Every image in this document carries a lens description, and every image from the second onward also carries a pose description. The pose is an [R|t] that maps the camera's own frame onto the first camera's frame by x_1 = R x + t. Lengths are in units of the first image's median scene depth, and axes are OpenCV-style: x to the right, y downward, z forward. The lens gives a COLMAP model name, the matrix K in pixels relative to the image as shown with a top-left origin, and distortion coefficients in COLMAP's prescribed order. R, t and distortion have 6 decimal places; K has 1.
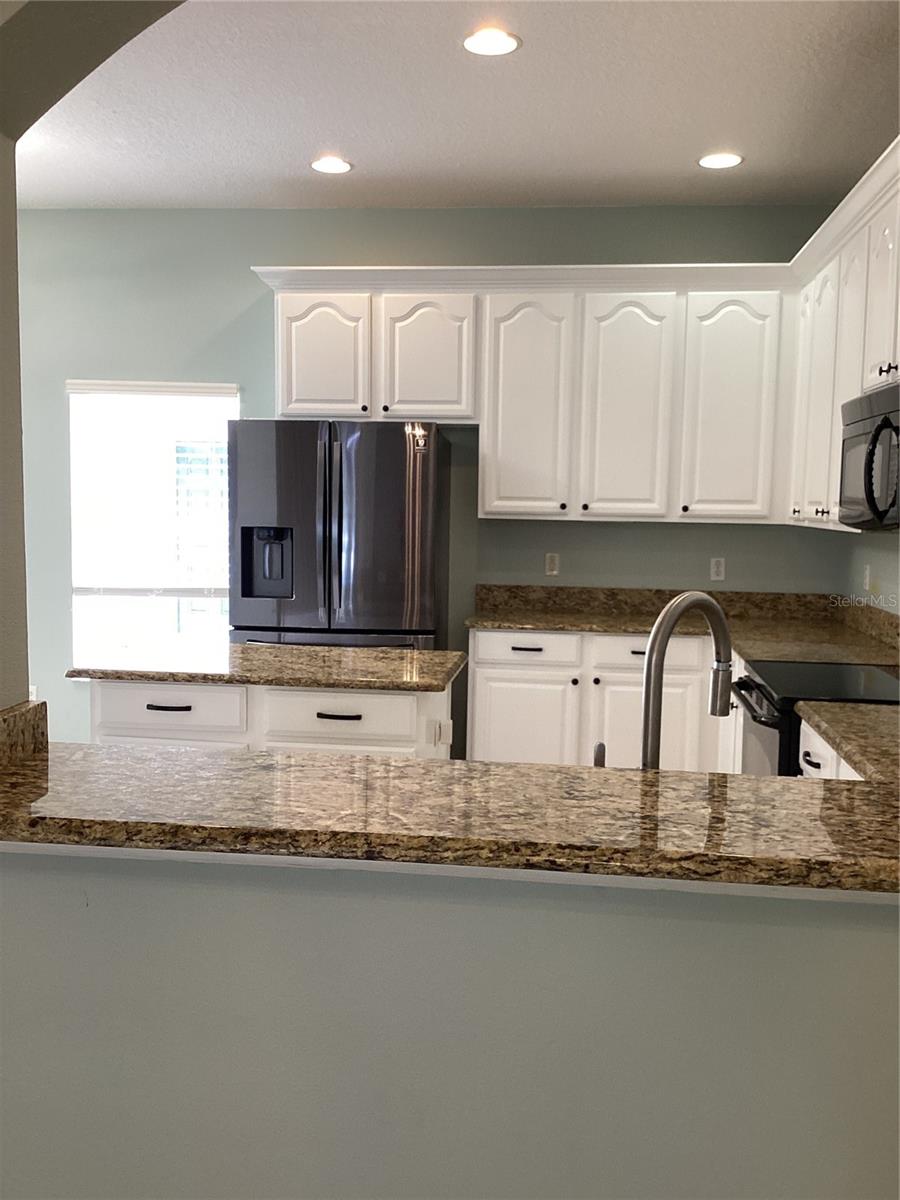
lens RADIAL K [[1093.3, 0, 454.0], [0, 1093.3, 609.2], [0, 0, 1]] dist [0.048588, 0.000000]
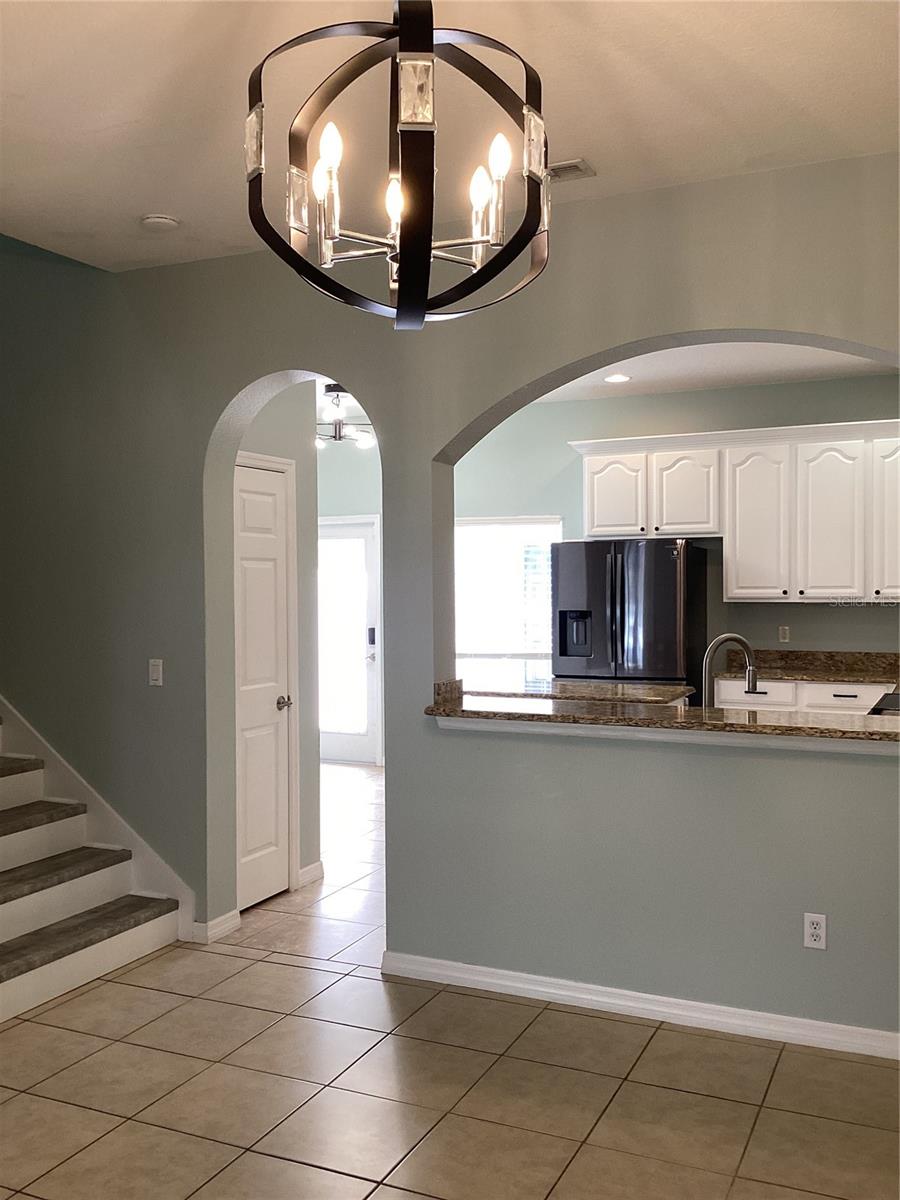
lens RADIAL K [[1093.3, 0, 448.2], [0, 1093.3, 600.8], [0, 0, 1]] dist [0.048588, 0.000000]
pose [[0.948827, -0.019887, -0.315168, 0.134008], [-0.007551, 0.996301, -0.085599, 0.041031], [0.315705, 0.083598, 0.945168, -0.474031]]
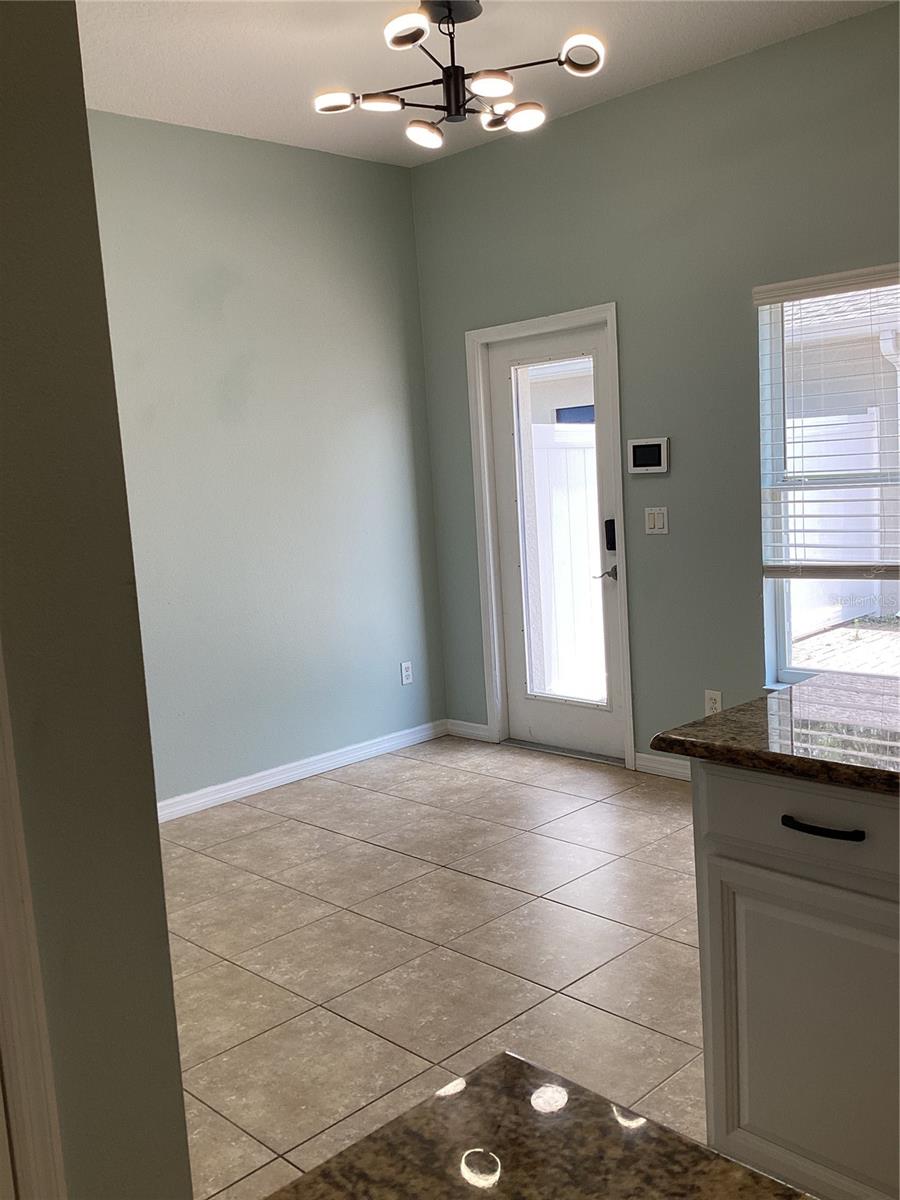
lens RADIAL K [[1093.3, 0, 450.5], [0, 1093.3, 601.1], [0, 0, 1]] dist [0.048588, 0.000000]
pose [[0.776358, 0.012701, -0.630164, -0.044646], [0.008193, 0.999509, 0.030240, -0.023613], [0.630239, -0.028640, 0.775873, 0.322553]]
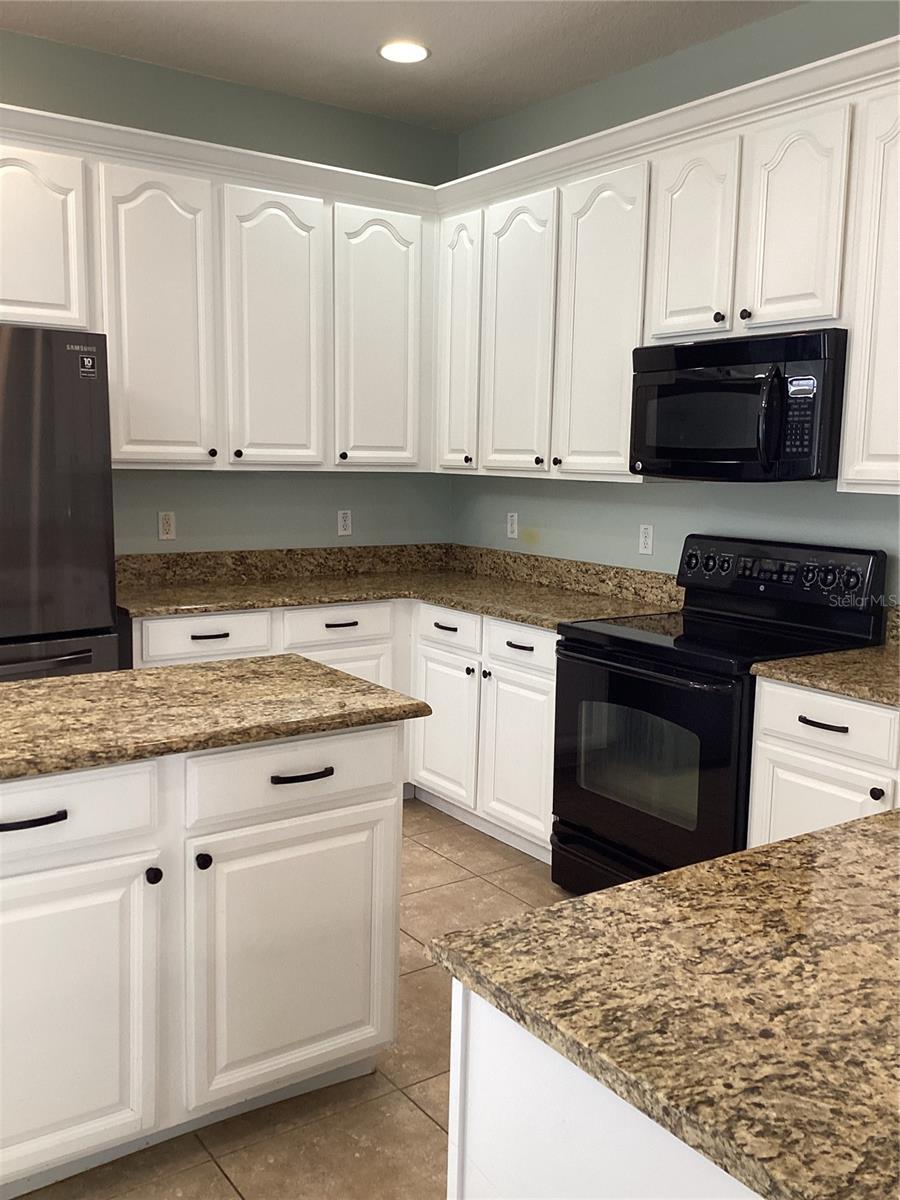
lens RADIAL K [[1093.3, 0, 448.9], [0, 1093.3, 600.3], [0, 0, 1]] dist [0.048588, 0.000000]
pose [[0.746049, -0.093359, 0.659314, -0.309235], [0.060801, 0.995537, 0.072169, -0.034282], [-0.663110, -0.013755, 0.748396, 0.286727]]
